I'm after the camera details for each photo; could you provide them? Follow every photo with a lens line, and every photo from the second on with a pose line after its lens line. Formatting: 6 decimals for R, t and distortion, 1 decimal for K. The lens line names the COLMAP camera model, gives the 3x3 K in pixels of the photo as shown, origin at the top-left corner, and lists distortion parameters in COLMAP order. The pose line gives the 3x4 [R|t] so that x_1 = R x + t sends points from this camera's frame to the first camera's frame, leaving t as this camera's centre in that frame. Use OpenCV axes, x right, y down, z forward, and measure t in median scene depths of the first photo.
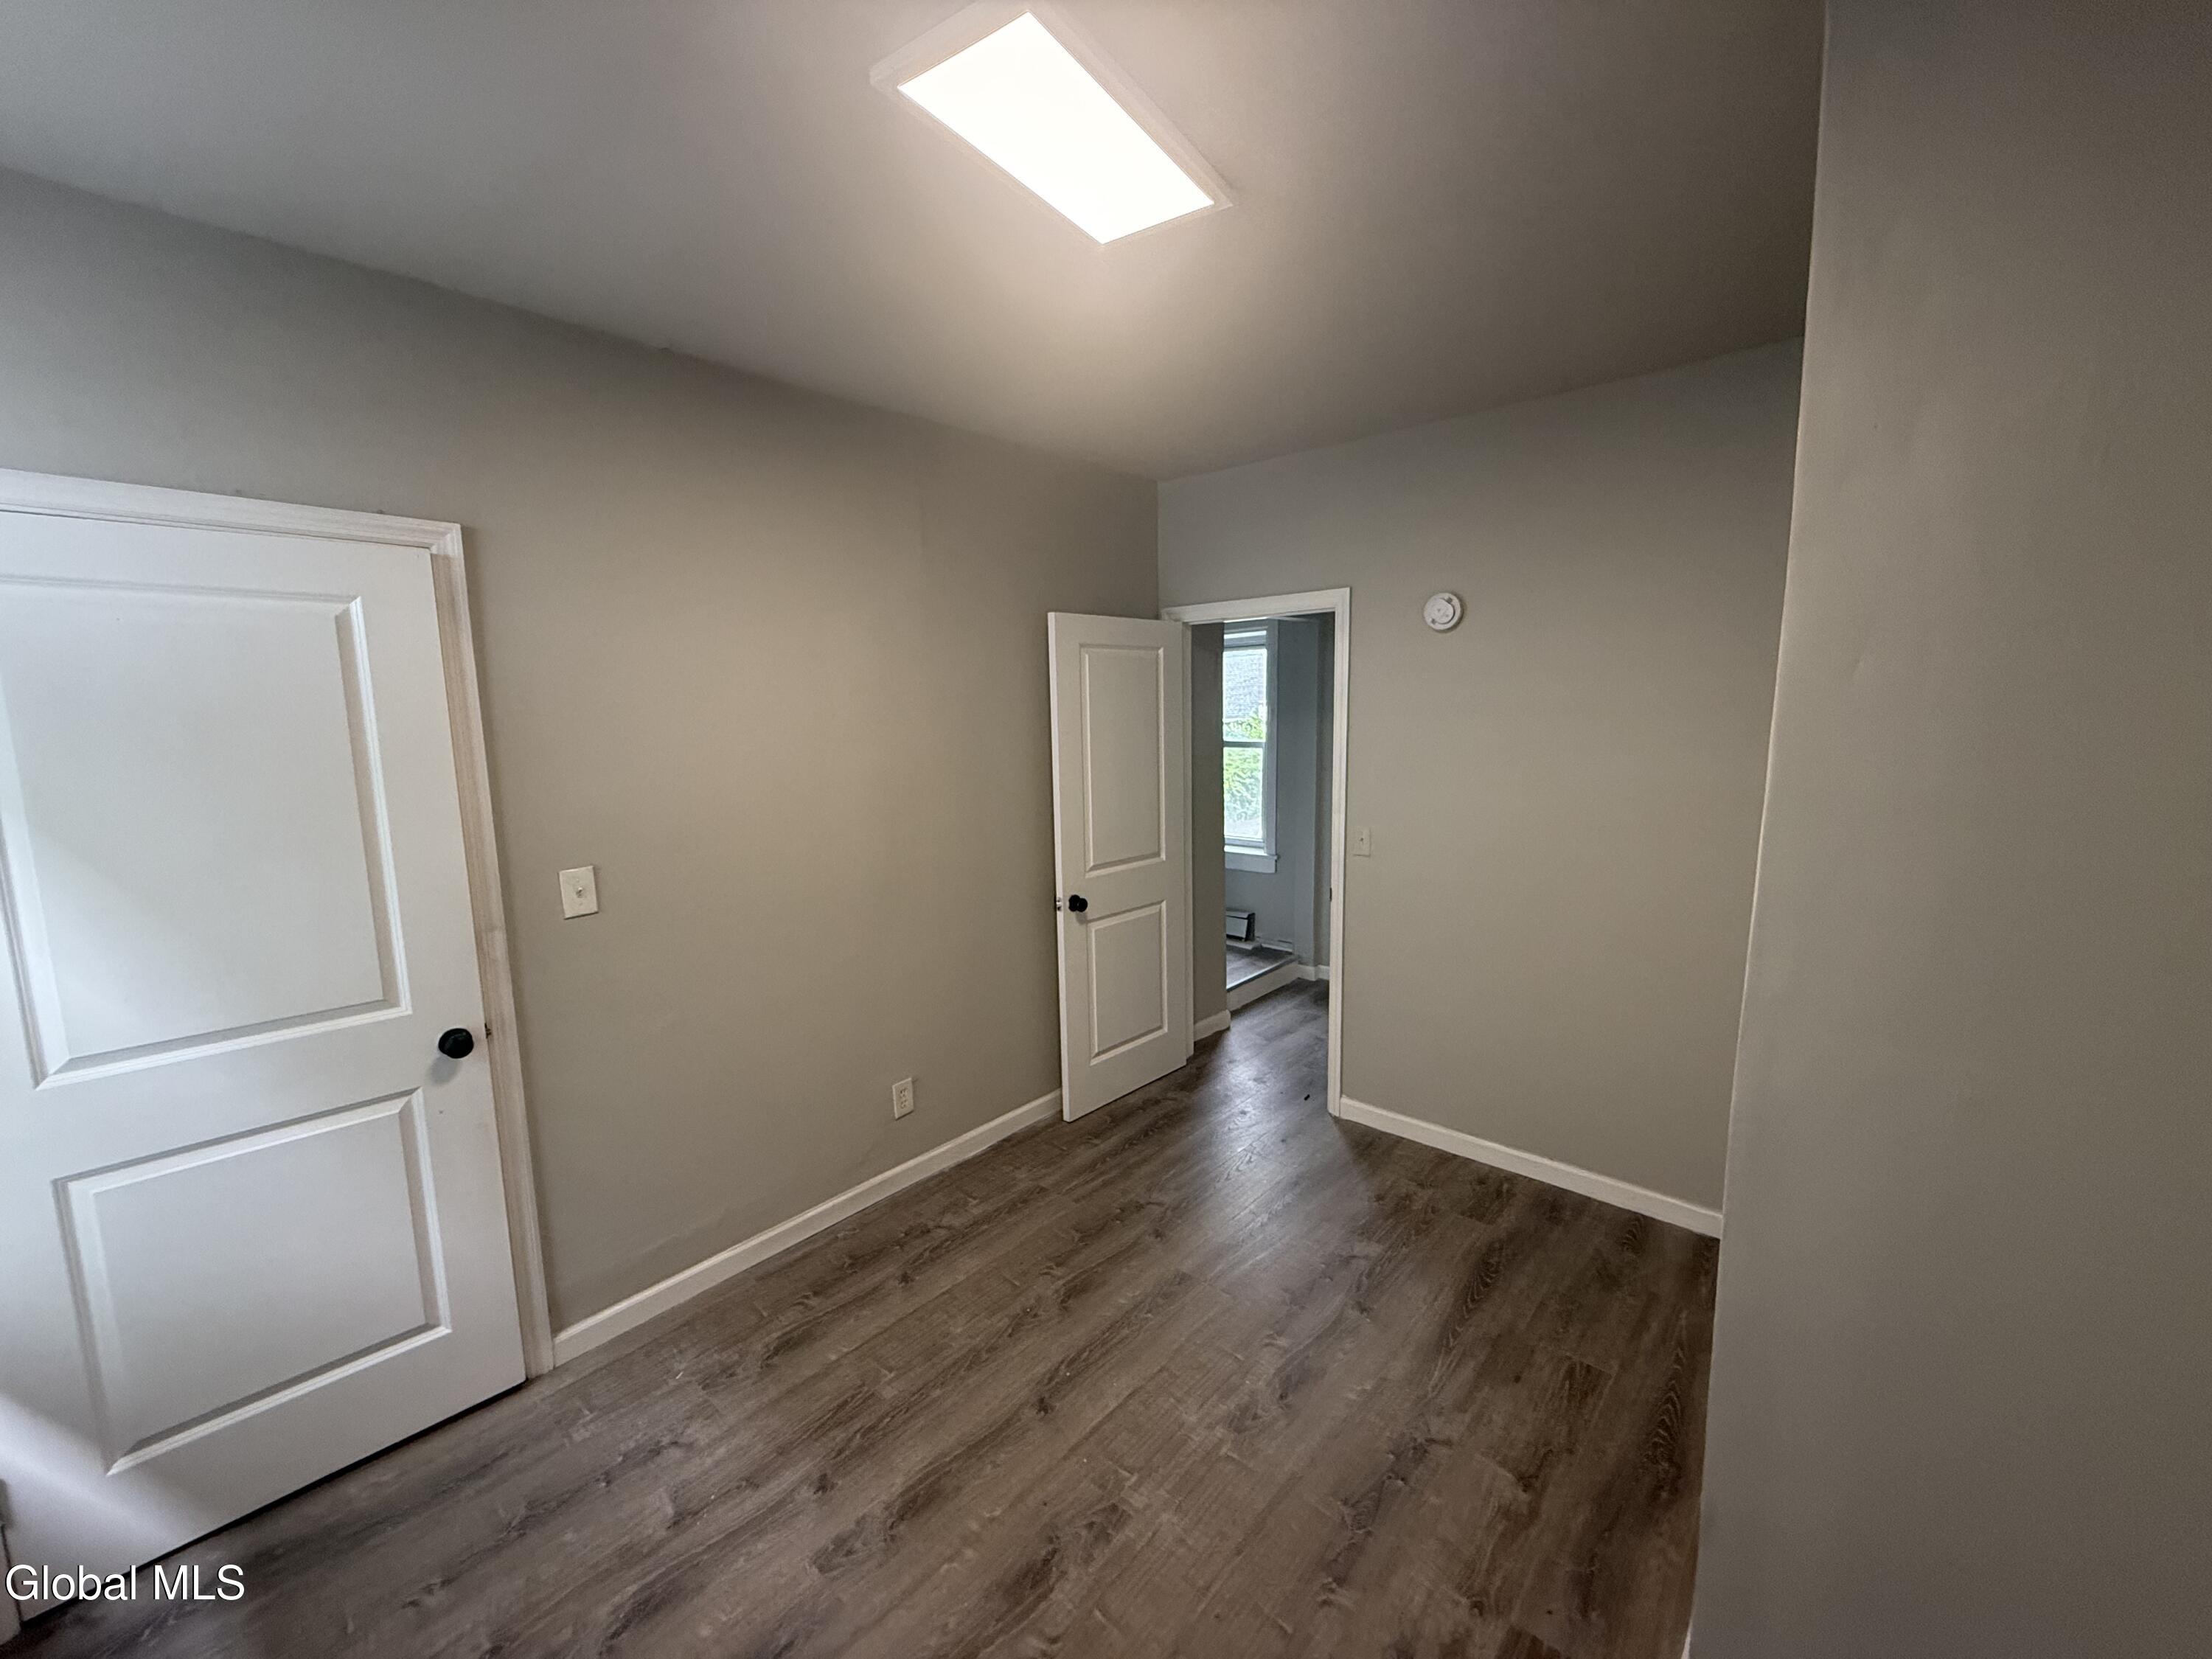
lens RADIAL K [[881.3, 0, 1107.1], [0, 881.3, 825.2], [0, 0, 1]] dist [0.000438, -0.000411]
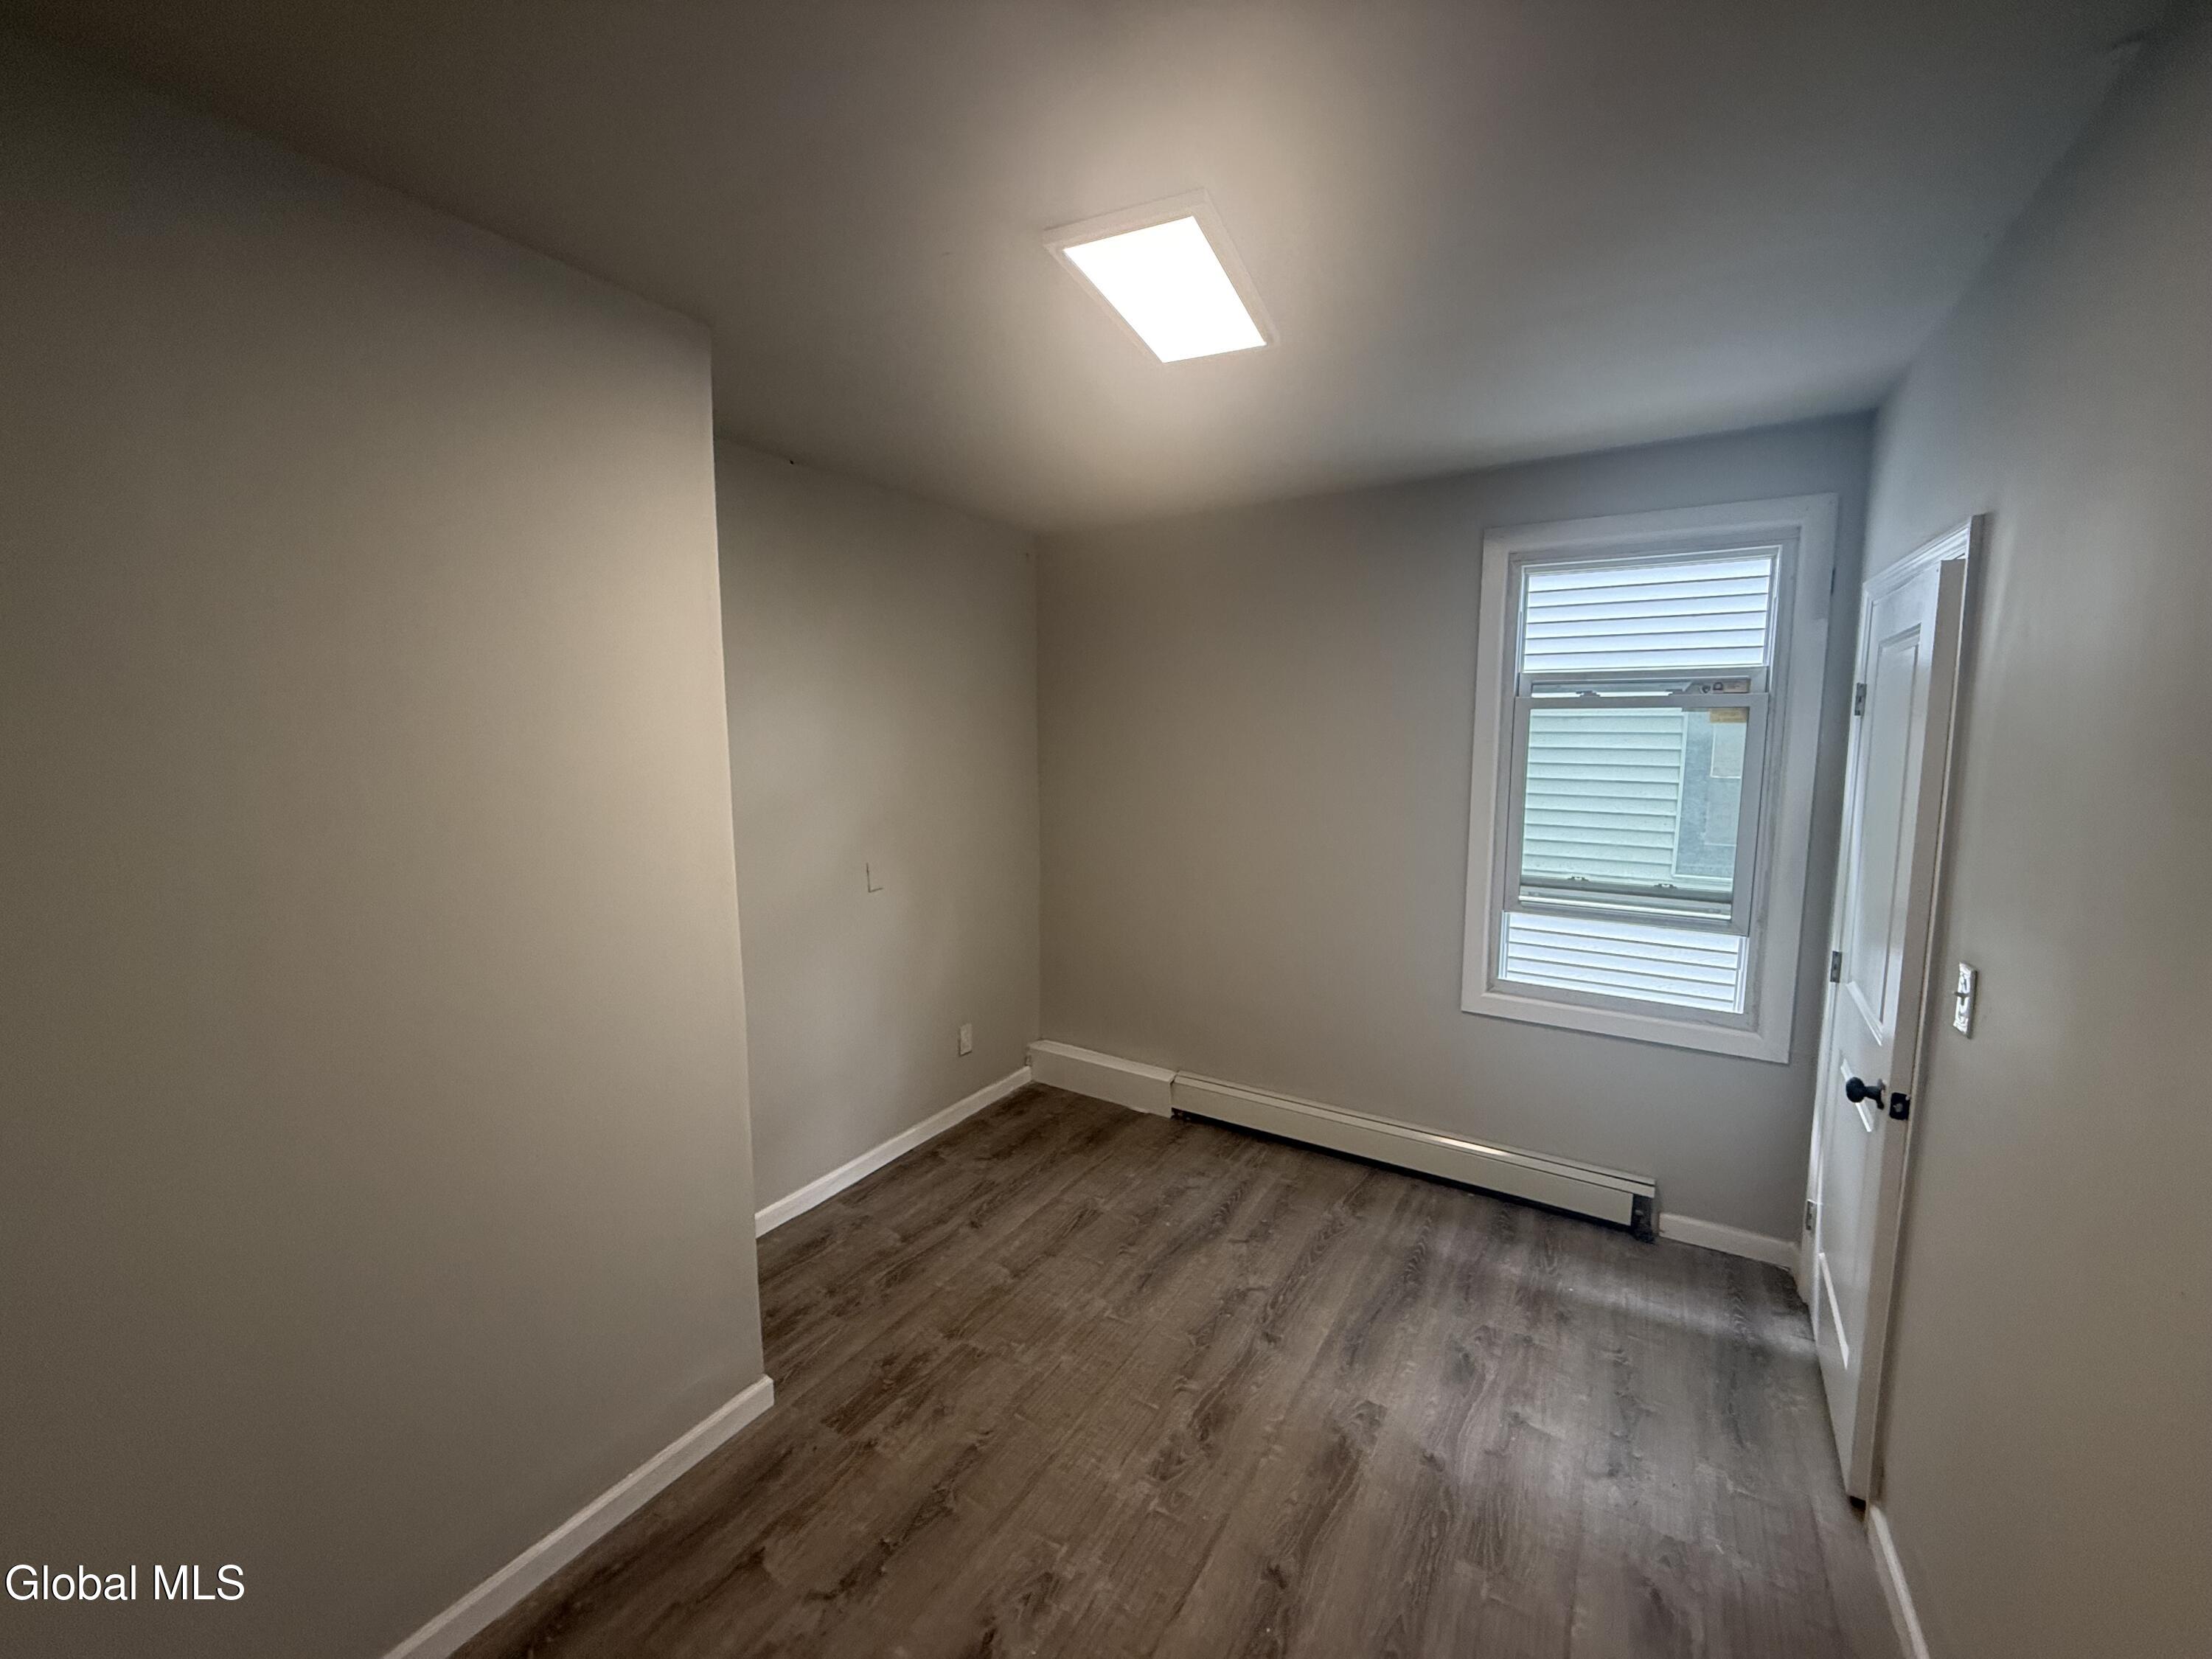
lens RADIAL K [[881.3, 0, 1107.1], [0, 881.3, 825.2], [0, 0, 1]] dist [0.000438, -0.000411]
pose [[-0.984260, 0.039406, -0.172278, 0.227540], [-0.003710, 0.970002, 0.243069, -0.270923], [0.176688, 0.239882, -0.954588, 1.788174]]
